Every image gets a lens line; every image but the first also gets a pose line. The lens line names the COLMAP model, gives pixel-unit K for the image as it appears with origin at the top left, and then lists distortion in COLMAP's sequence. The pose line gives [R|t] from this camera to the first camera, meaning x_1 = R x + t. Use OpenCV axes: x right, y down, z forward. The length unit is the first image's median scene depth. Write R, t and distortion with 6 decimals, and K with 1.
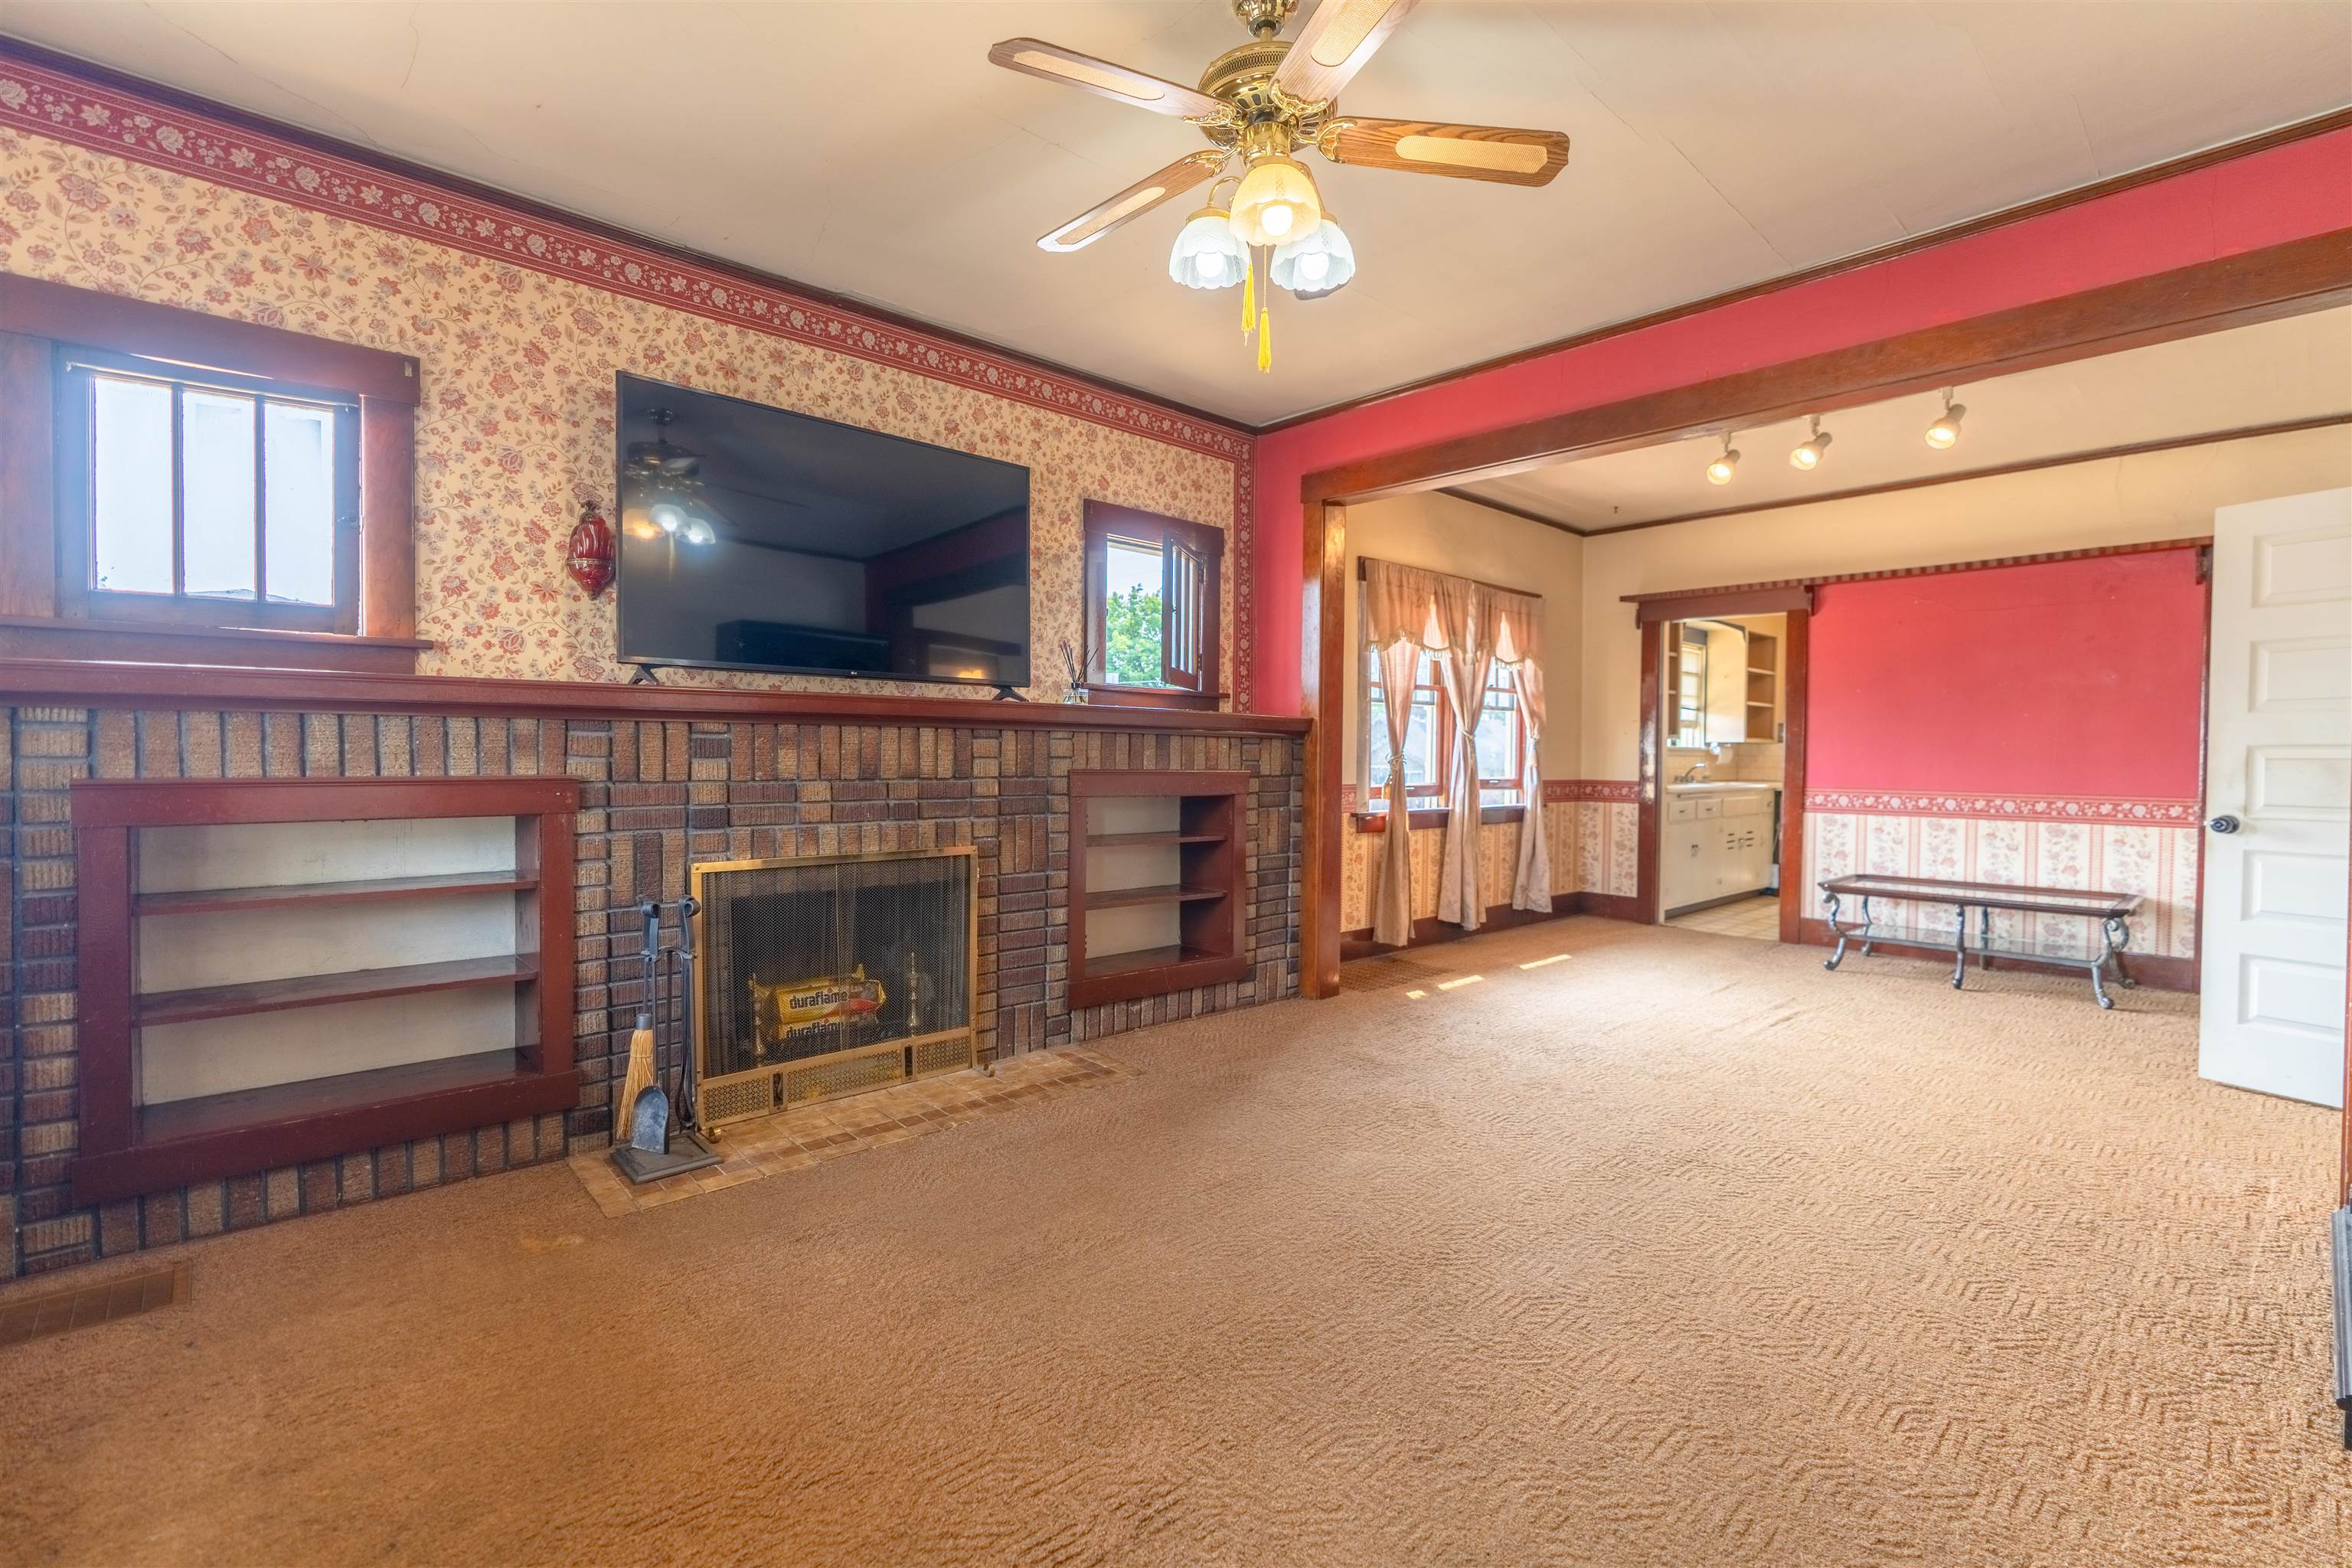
lens RADIAL K [[1049.8, 0, 1164.3], [0, 1049.8, 778.4], [0, 0, 1]] dist [-0.000886, 0.000128]
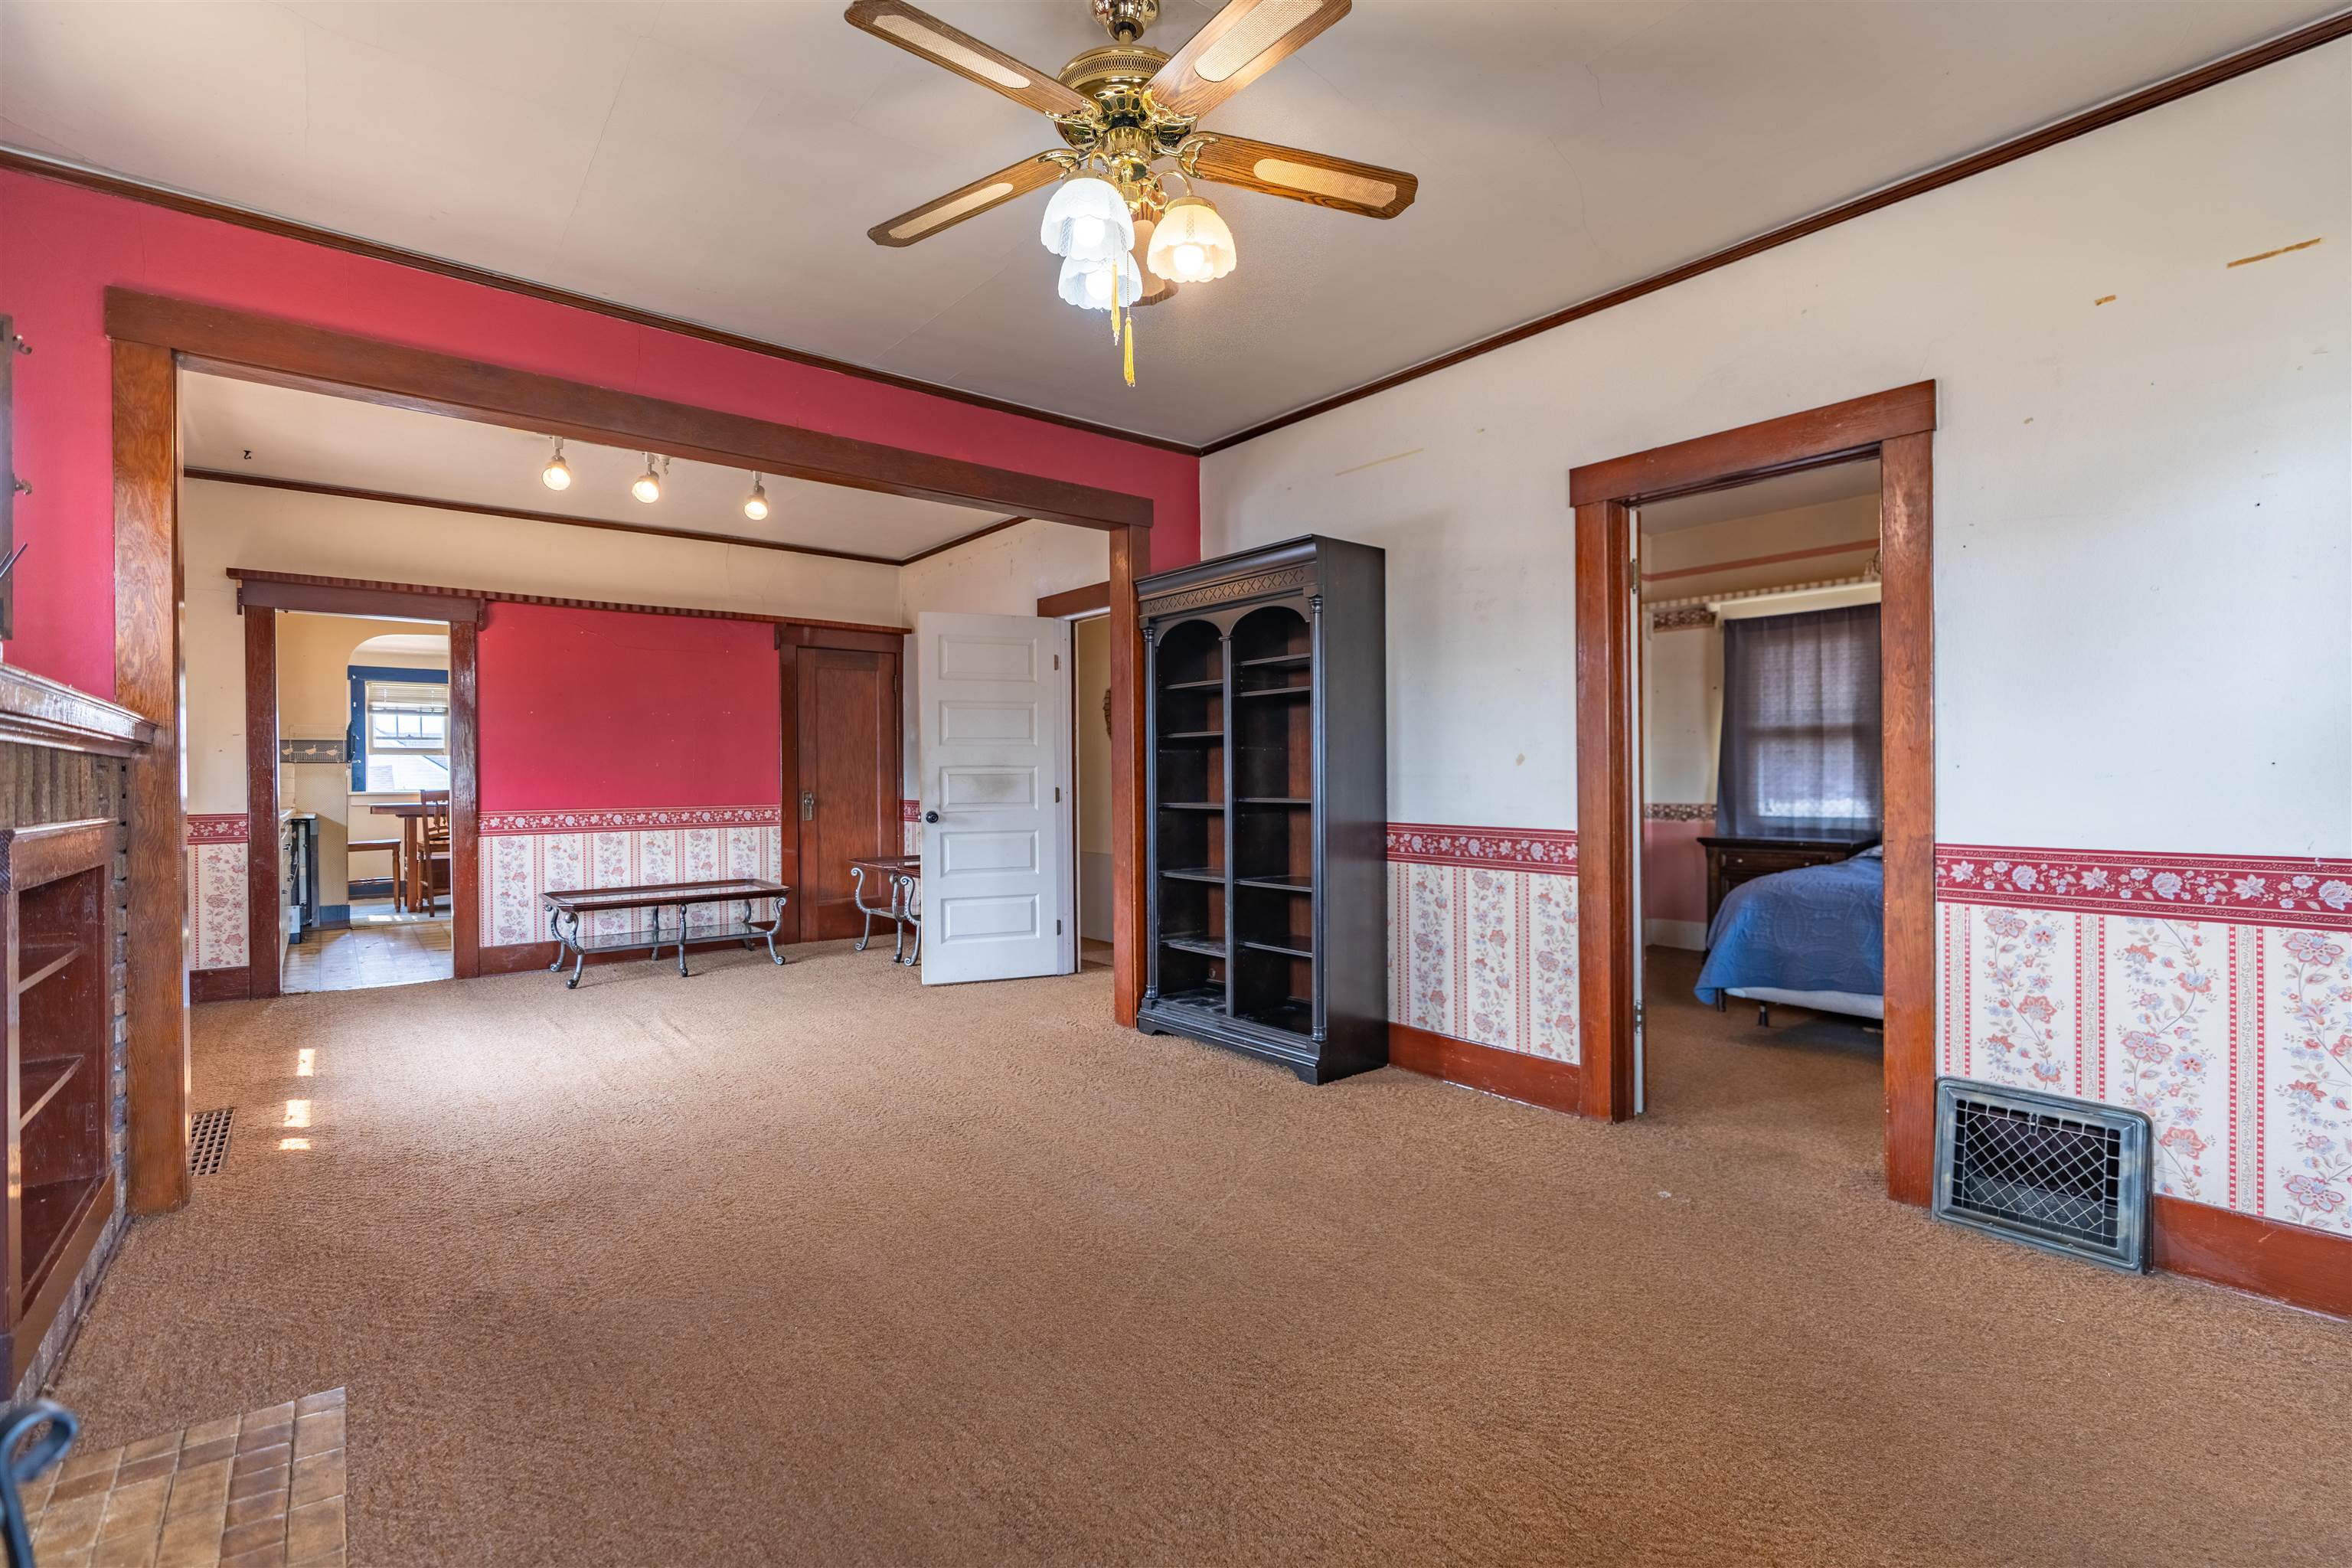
lens RADIAL K [[1064.6, 0, 1168.8], [0, 1064.6, 778.0], [0, 0, 1]] dist [0.000118, 0.000639]
pose [[0.060109, -0.014443, 0.998087, -0.455629], [0.030701, 0.999449, 0.012614, -0.020266], [-0.997720, 0.029884, 0.060519, 0.464454]]
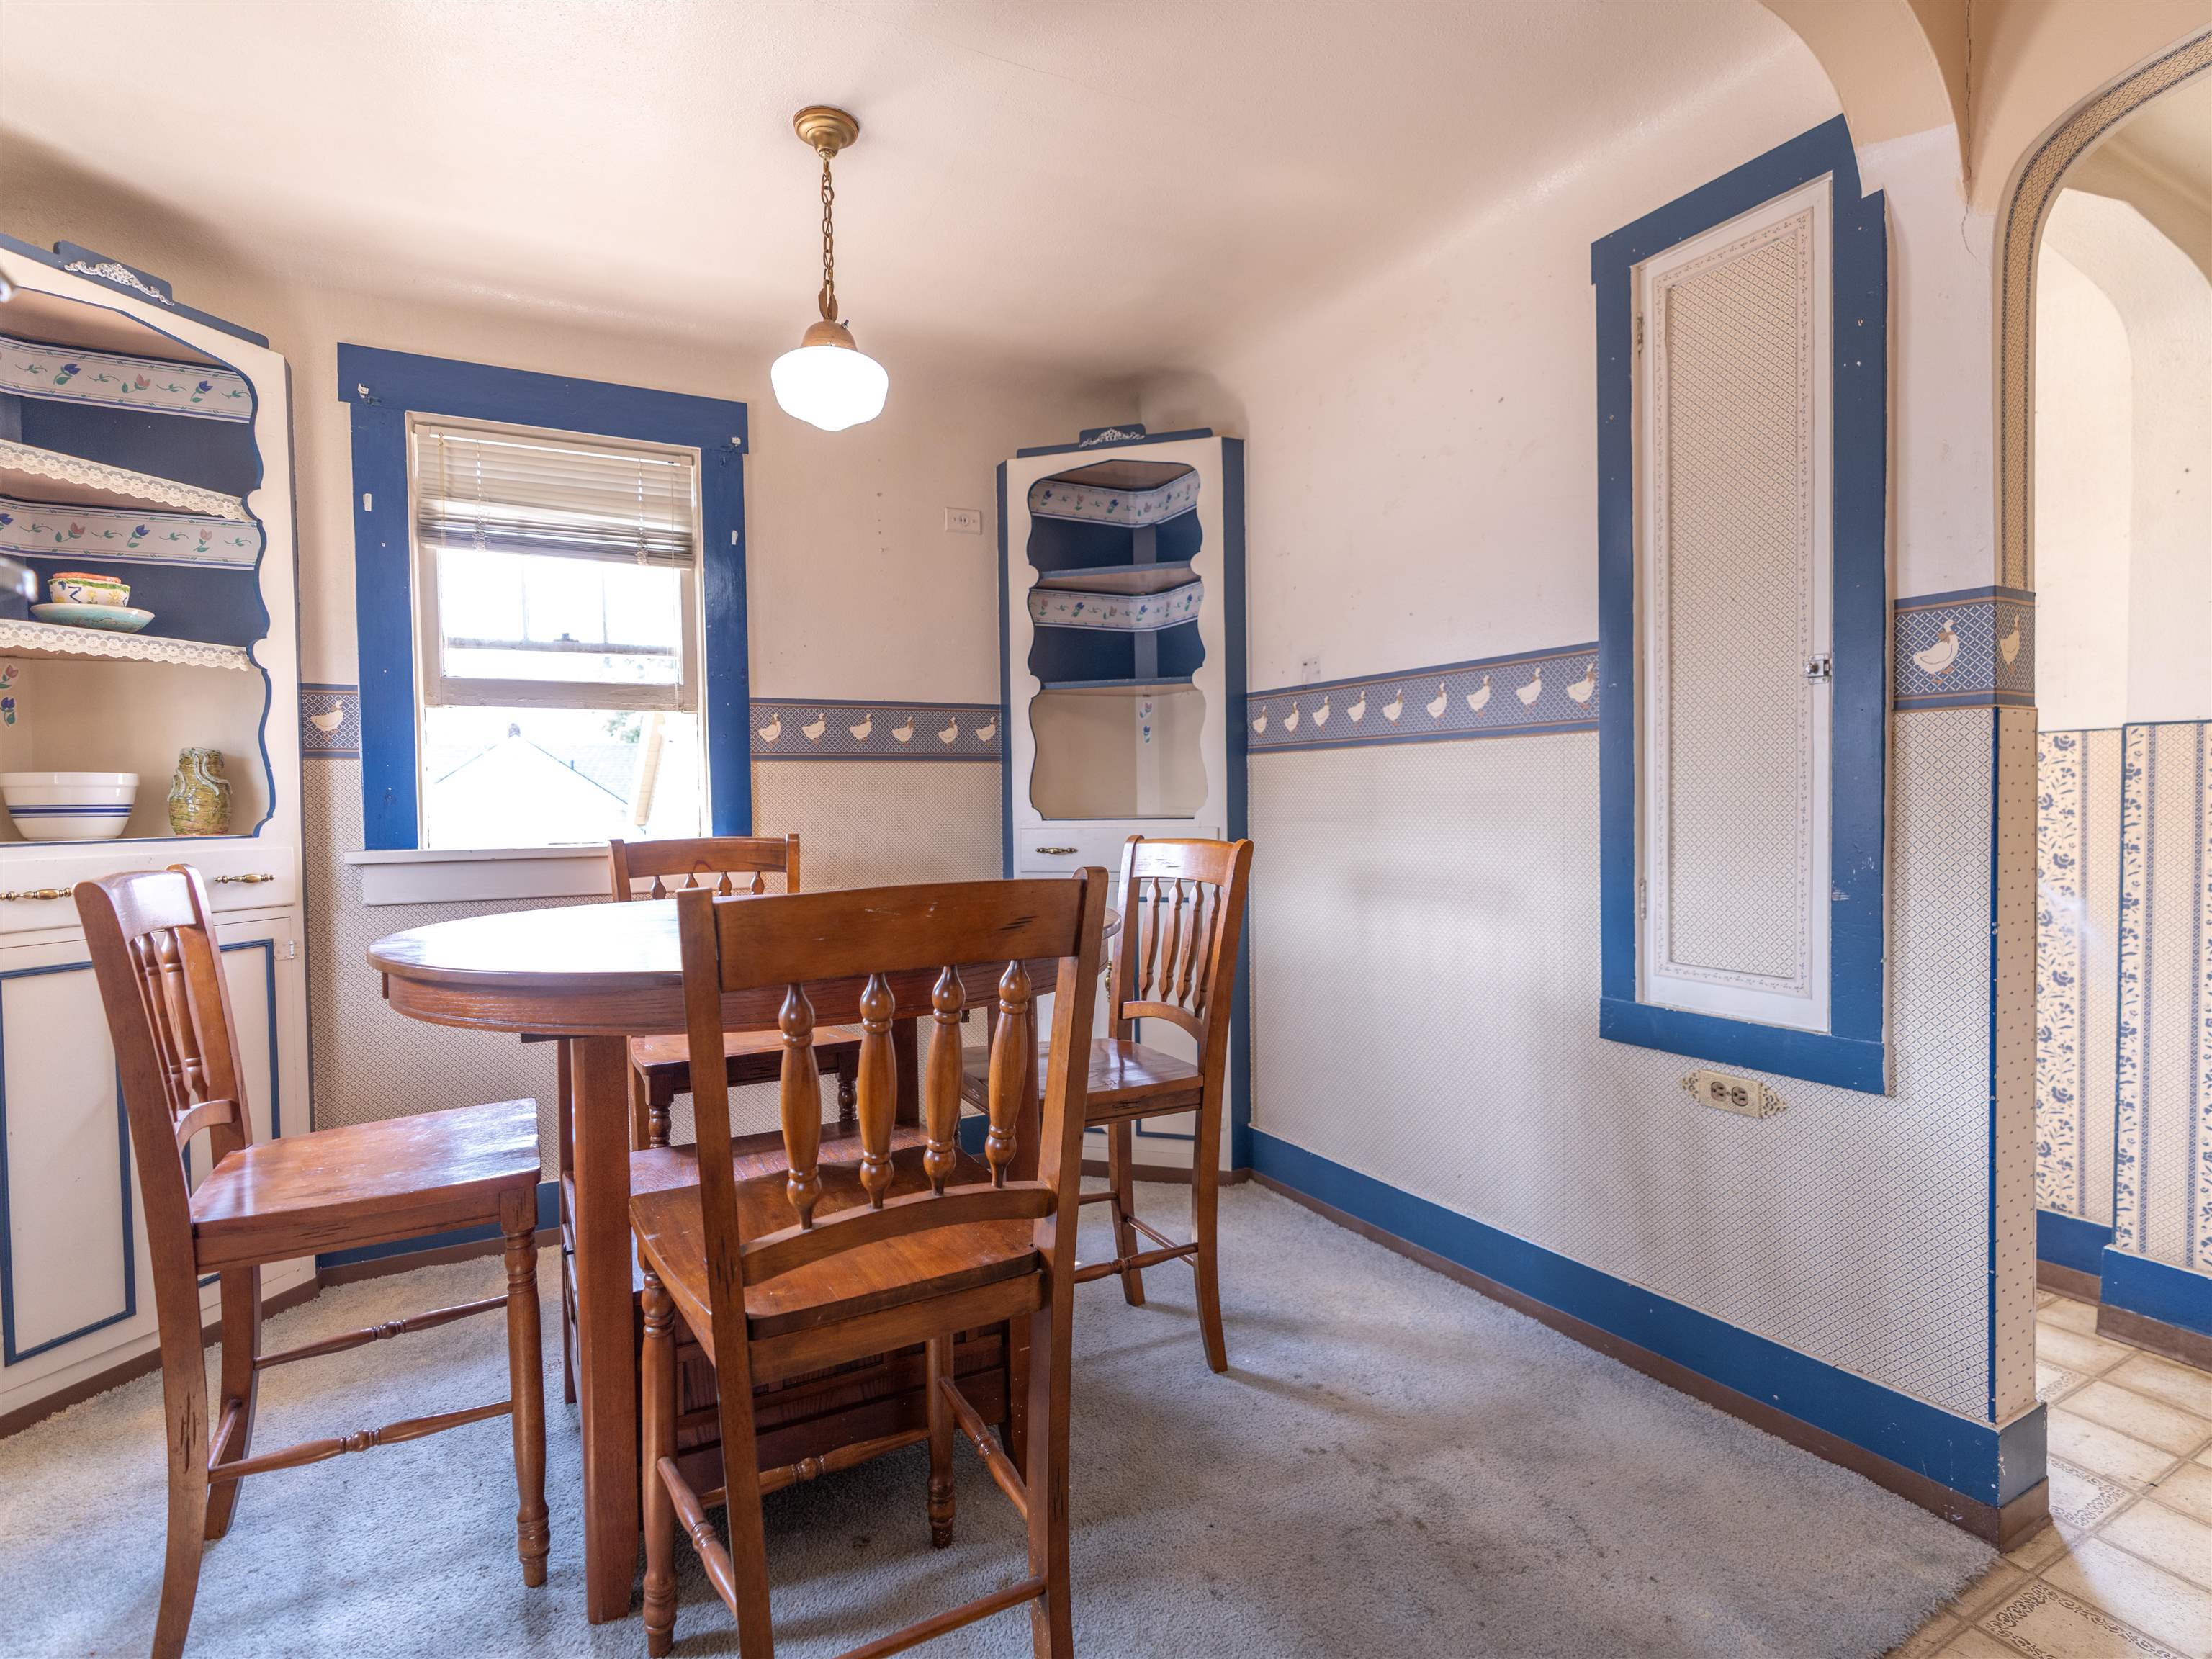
lens RADIAL K [[1119.4, 0, 1103.5], [0, 1119.4, 824.1], [0, 0, 1]] dist [-0.012291, 0.005614]
pose [[0.224163, -0.037043, 0.973847, 1.194815], [0.040924, 0.998754, 0.028570, -0.031165], [-0.973692, 0.033450, 0.225400, 1.805649]]
